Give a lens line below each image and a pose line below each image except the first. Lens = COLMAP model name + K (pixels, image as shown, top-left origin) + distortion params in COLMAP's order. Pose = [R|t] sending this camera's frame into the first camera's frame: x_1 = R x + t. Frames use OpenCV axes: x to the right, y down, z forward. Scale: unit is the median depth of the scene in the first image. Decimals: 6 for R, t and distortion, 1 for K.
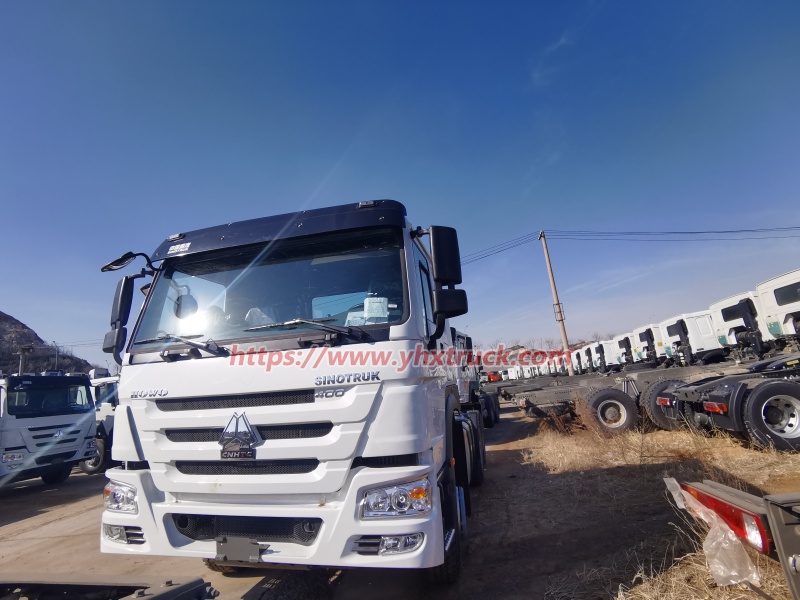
lens RADIAL K [[405.8, 0, 400.0], [0, 405.8, 300.0], [0, 0, 1]] dist [-0.029944, 0.000070]
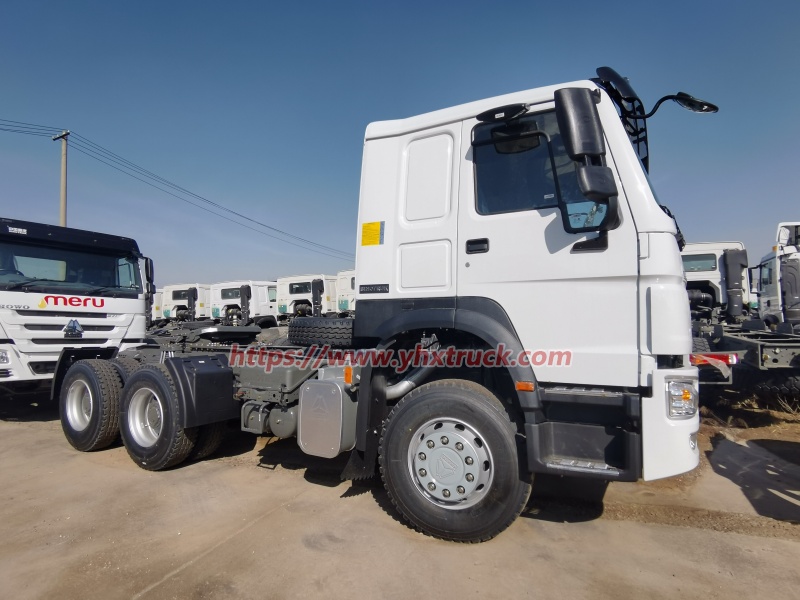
lens RADIAL K [[499.0, 0, 400.0], [0, 499.0, 300.0], [0, 0, 1]] dist [-0.024771, -0.002287]
pose [[0.372941, 0.139325, 0.917335, -2.379834], [-0.218345, 0.974076, -0.059175, -0.080665], [-0.901798, -0.178227, 0.393694, -1.878158]]
